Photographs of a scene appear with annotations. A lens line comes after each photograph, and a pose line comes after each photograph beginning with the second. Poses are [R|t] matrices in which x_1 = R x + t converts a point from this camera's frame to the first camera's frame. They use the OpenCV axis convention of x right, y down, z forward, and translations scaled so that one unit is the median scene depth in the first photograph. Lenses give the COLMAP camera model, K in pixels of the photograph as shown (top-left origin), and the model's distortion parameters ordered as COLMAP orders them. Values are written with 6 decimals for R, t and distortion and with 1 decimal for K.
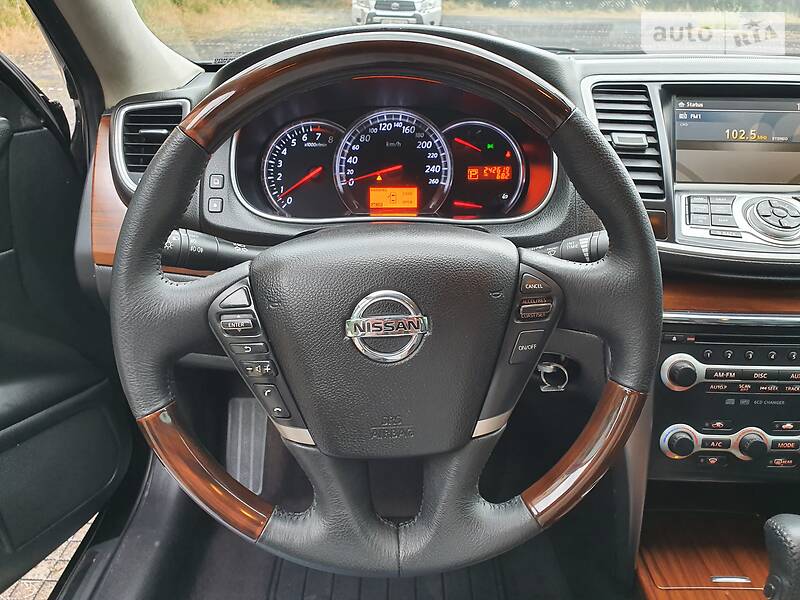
lens RADIAL K [[635.3, 0, 421.5], [0, 635.3, 289.0], [0, 0, 1]] dist [0.024289, -0.008157]
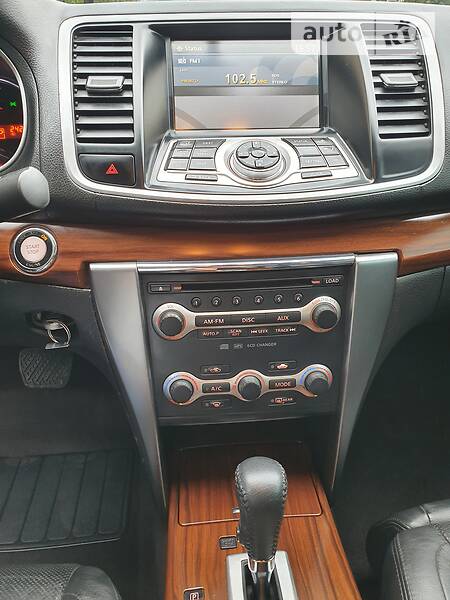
lens RADIAL K [[476.5, 0, 229.5], [0, 476.5, 295.0], [0, 0, 1]] dist [0.024289, -0.008157]
pose [[0.996105, -0.061761, 0.062926, 0.446749], [0.056410, 0.994908, 0.083520, 0.031667], [-0.067764, -0.079645, 0.994517, 0.253946]]
